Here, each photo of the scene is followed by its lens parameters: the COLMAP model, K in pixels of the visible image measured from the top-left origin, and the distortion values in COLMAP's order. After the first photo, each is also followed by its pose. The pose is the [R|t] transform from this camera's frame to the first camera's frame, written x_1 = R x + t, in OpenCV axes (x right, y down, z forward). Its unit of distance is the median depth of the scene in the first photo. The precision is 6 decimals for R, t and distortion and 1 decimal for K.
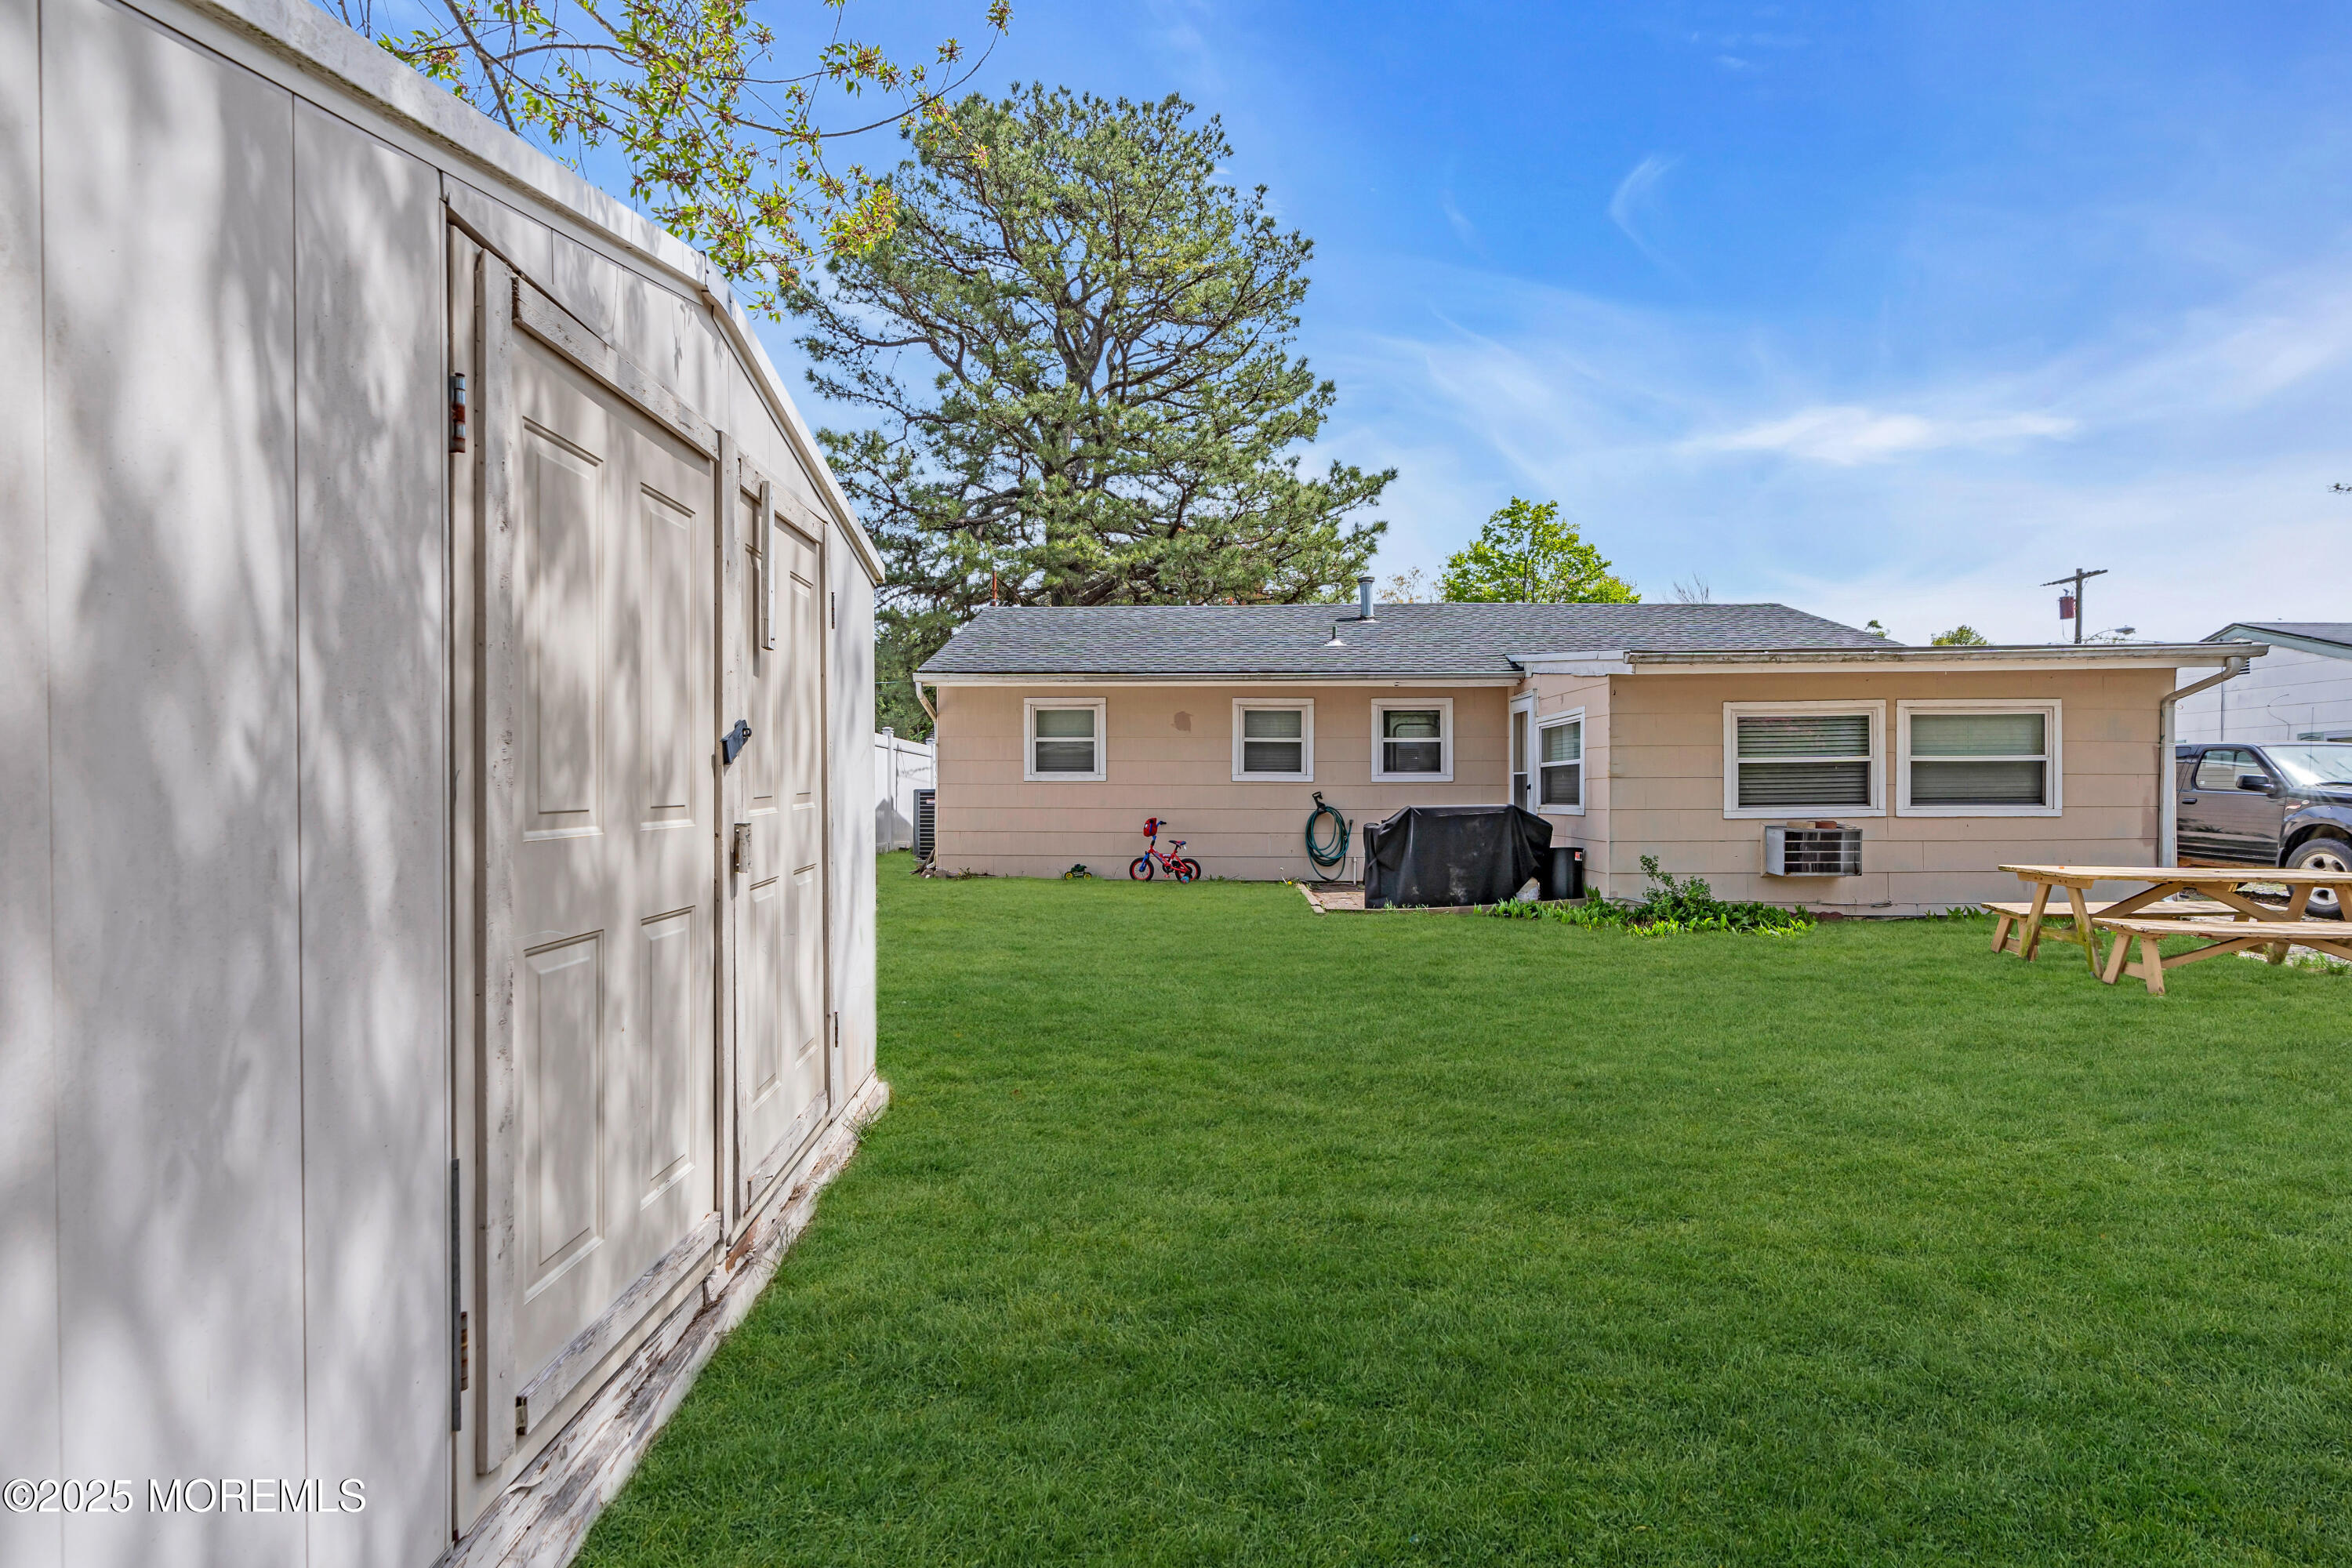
lens RADIAL K [[1066.9, 0, 1181.7], [0, 1066.9, 785.4], [0, 0, 1]] dist [-0.001970, 0.001043]
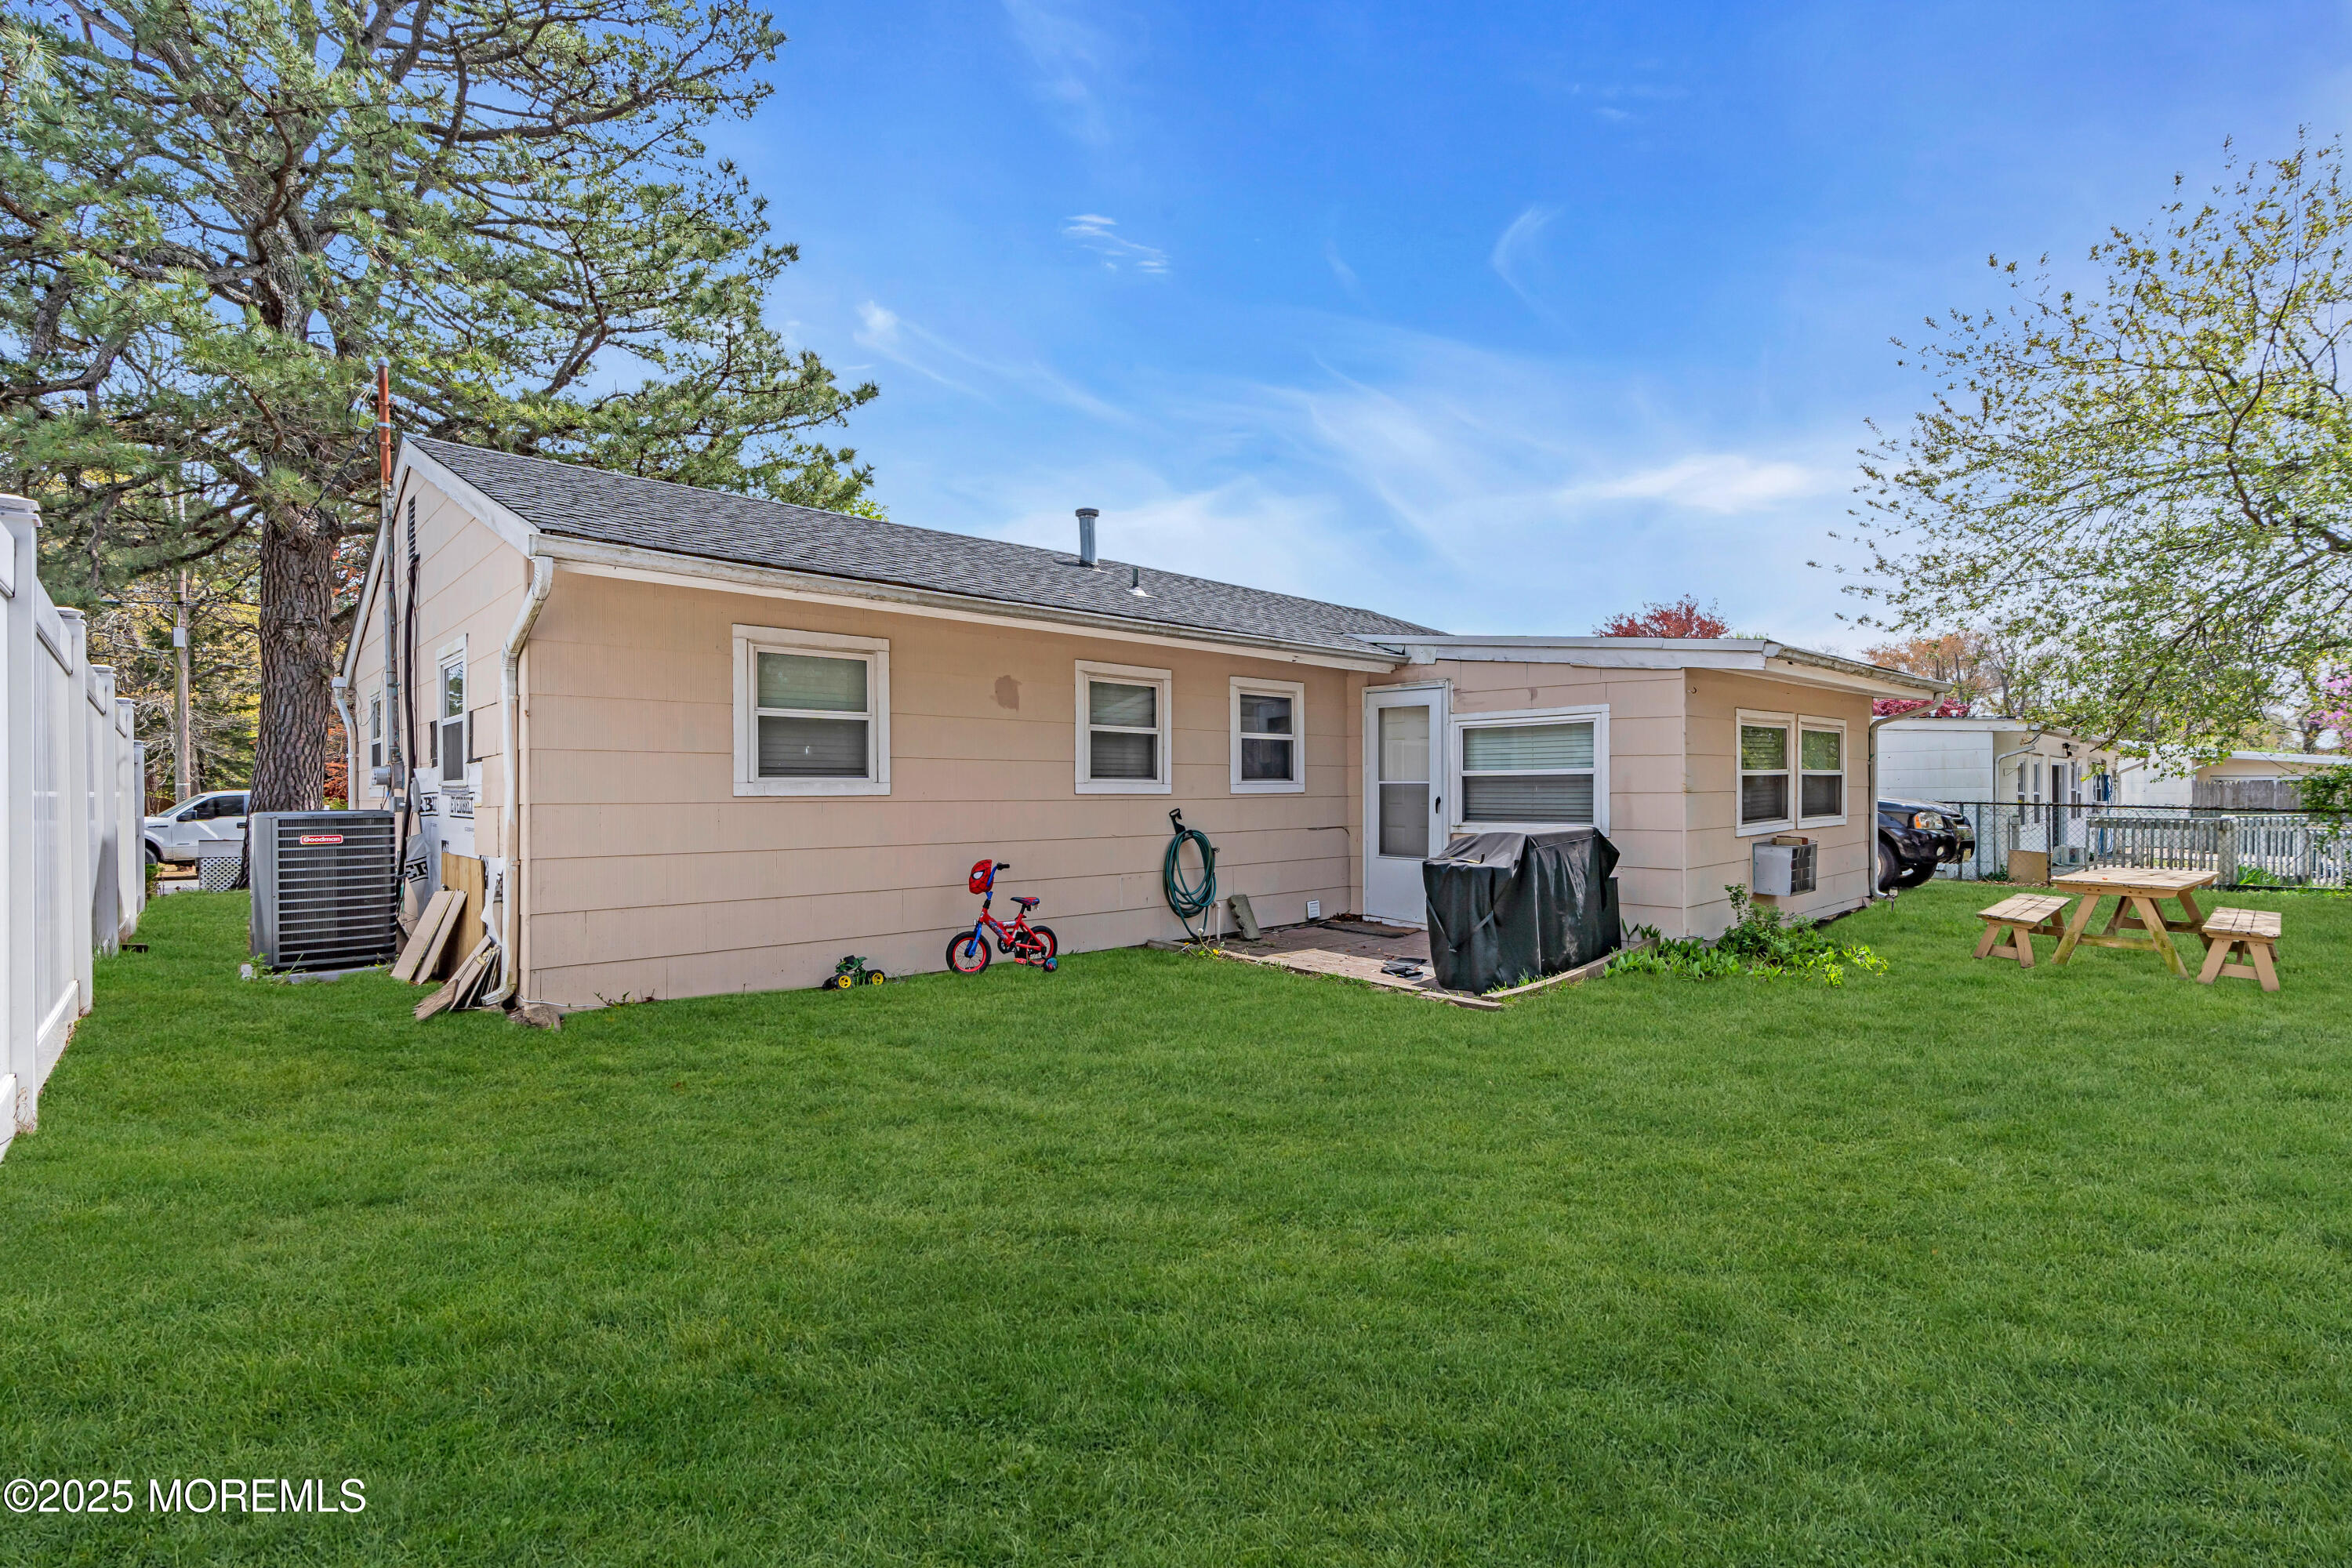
lens RADIAL K [[1066.9, 0, 1181.7], [0, 1066.9, 785.4], [0, 0, 1]] dist [-0.001970, 0.001043]
pose [[0.714759, -0.001322, 0.699370, -0.448567], [-0.001628, 0.999992, 0.003554, -0.014329], [-0.699369, -0.003678, 0.714751, 0.663744]]
